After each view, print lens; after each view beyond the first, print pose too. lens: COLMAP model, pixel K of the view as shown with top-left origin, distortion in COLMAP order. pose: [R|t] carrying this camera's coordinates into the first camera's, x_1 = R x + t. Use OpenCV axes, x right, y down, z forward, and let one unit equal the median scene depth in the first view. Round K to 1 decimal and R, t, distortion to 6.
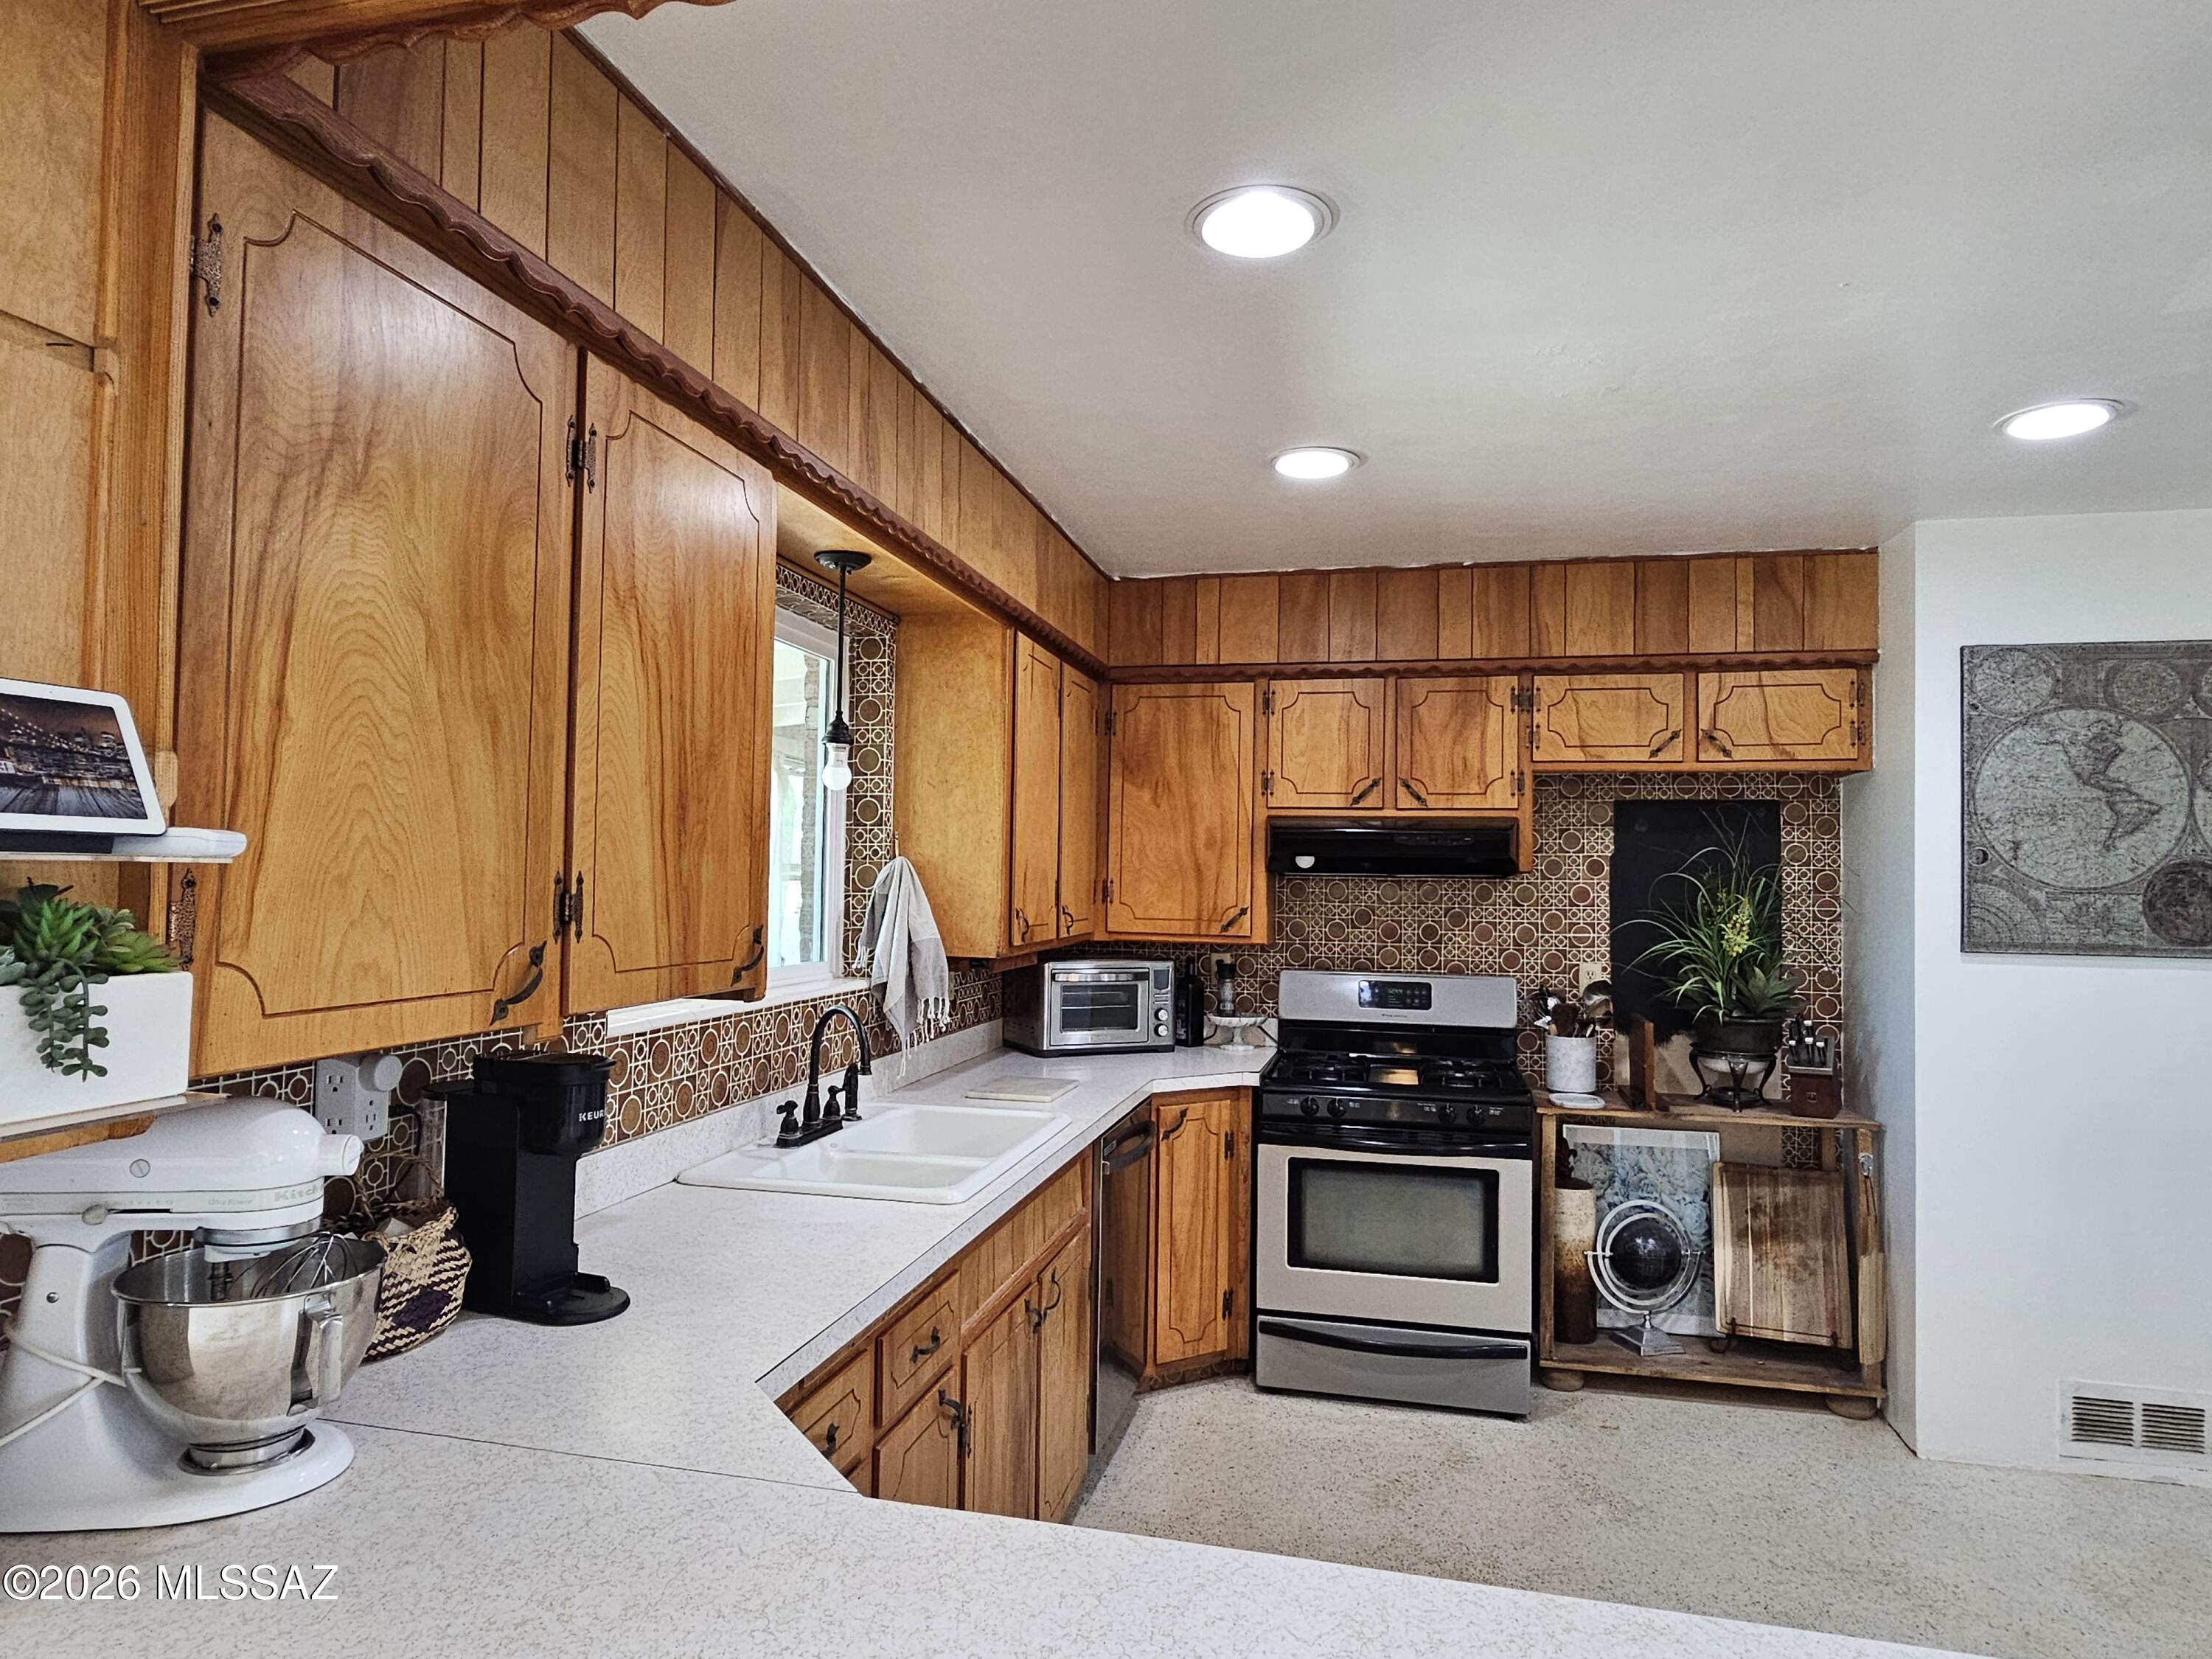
lens RADIAL K [[1322.0, 0, 1097.1], [0, 1322.0, 826.7], [0, 0, 1]] dist [-0.005370, -0.000429]
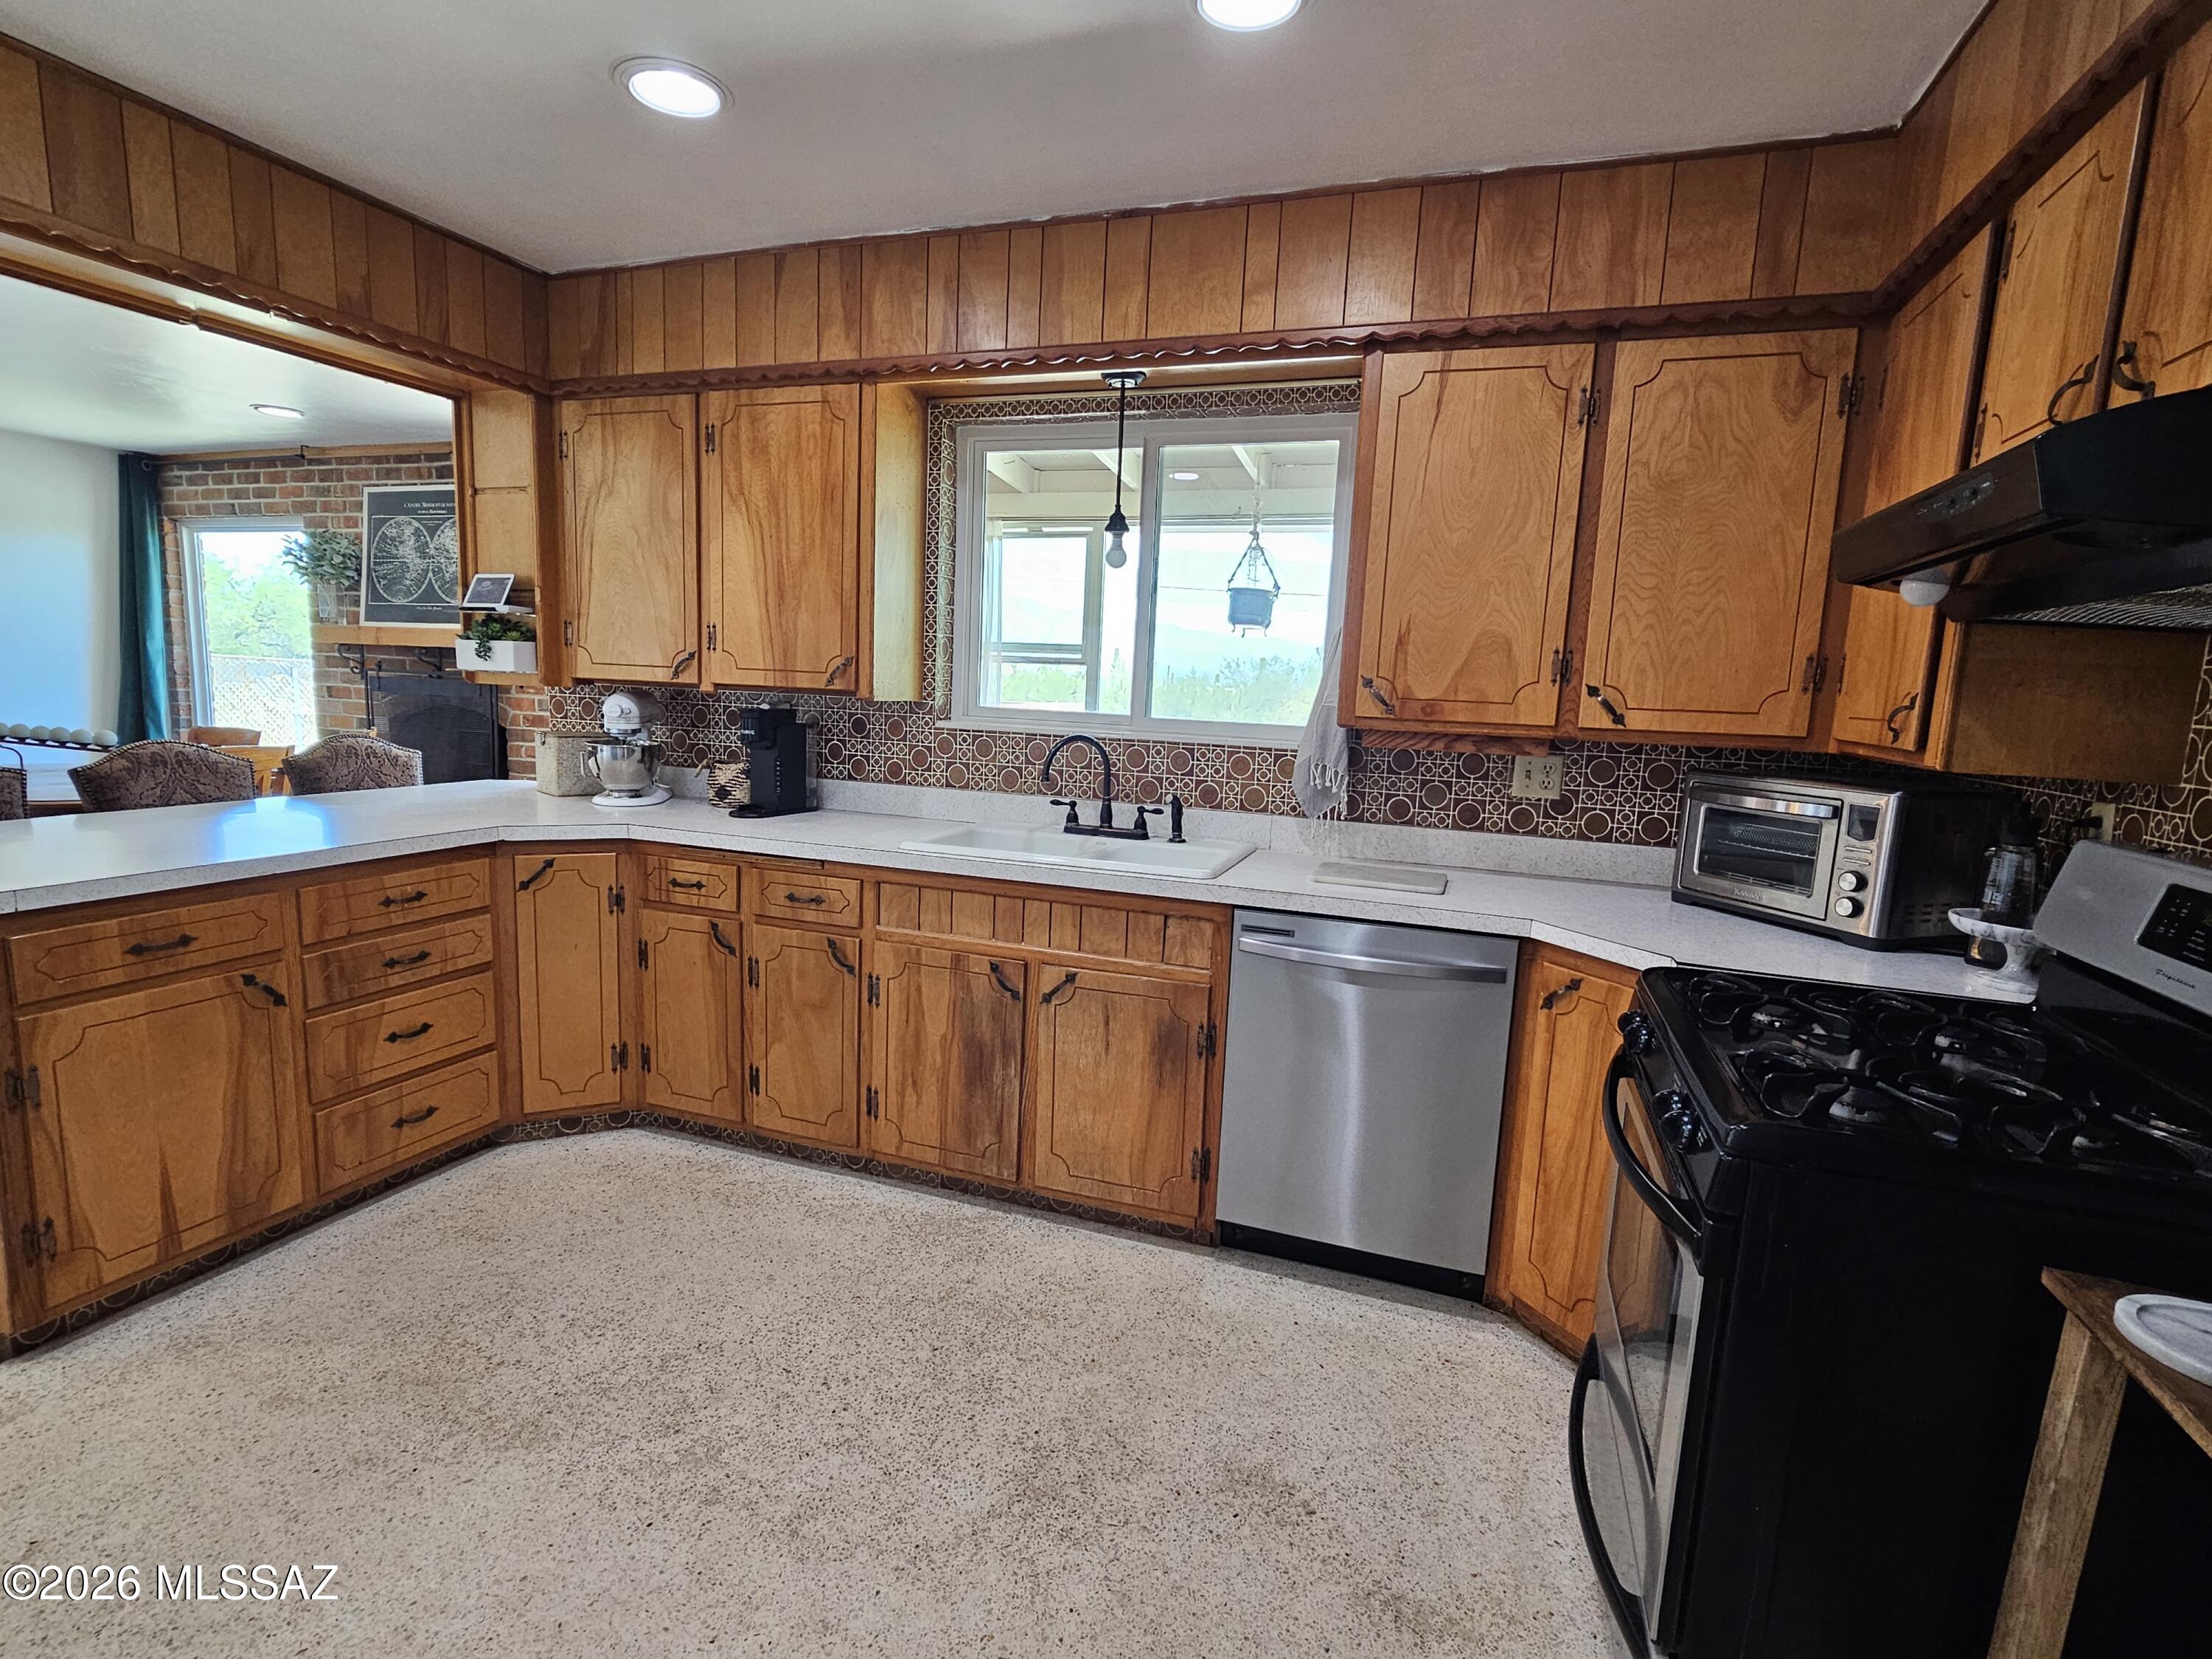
lens RADIAL K [[996.0, 0, 1087.1], [0, 996.0, 822.2], [0, 0, 1]] dist [-0.015003, -0.000600]
pose [[-0.089931, 0.112445, -0.989580, 0.677557], [-0.009678, 0.993461, 0.113765, 0.091160], [0.995901, 0.019808, -0.088255, 0.920289]]
